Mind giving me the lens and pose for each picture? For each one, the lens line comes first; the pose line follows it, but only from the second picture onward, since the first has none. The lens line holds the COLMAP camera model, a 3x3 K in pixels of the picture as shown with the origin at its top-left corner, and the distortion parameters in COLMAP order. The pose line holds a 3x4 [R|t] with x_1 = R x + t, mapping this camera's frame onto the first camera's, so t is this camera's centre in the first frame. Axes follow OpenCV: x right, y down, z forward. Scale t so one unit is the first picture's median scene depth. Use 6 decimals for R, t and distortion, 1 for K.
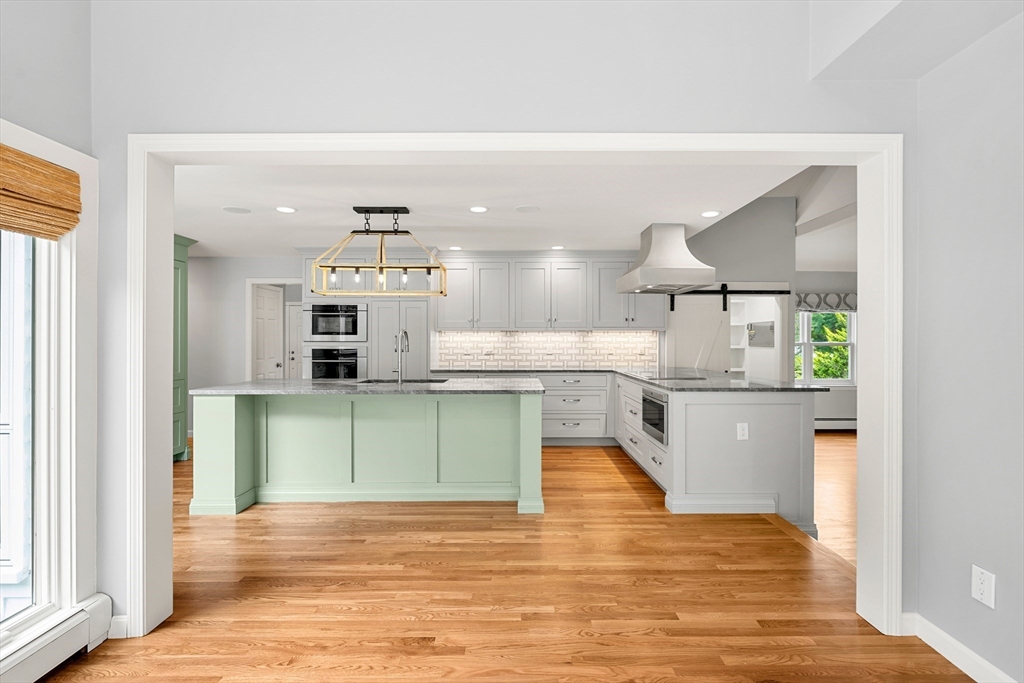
lens RADIAL K [[454.7, 0, 524.3], [0, 454.7, 339.7], [0, 0, 1]] dist [-0.001374, -0.000243]
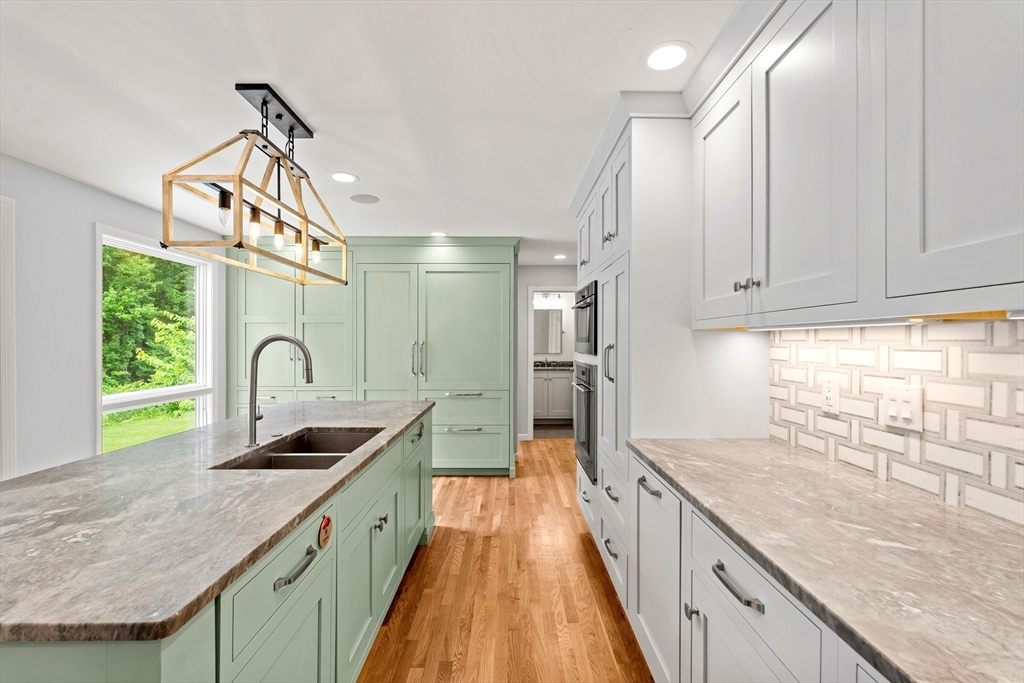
lens RADIAL K [[454.7, 0, 507.4], [0, 454.7, 343.1], [0, 0, 1]] dist [-0.001374, -0.000243]
pose [[-0.016083, 0.005434, -0.999856, 0.141253], [-0.000292, 0.999985, 0.005439, -0.010821], [0.999871, 0.000380, -0.016081, 0.816506]]
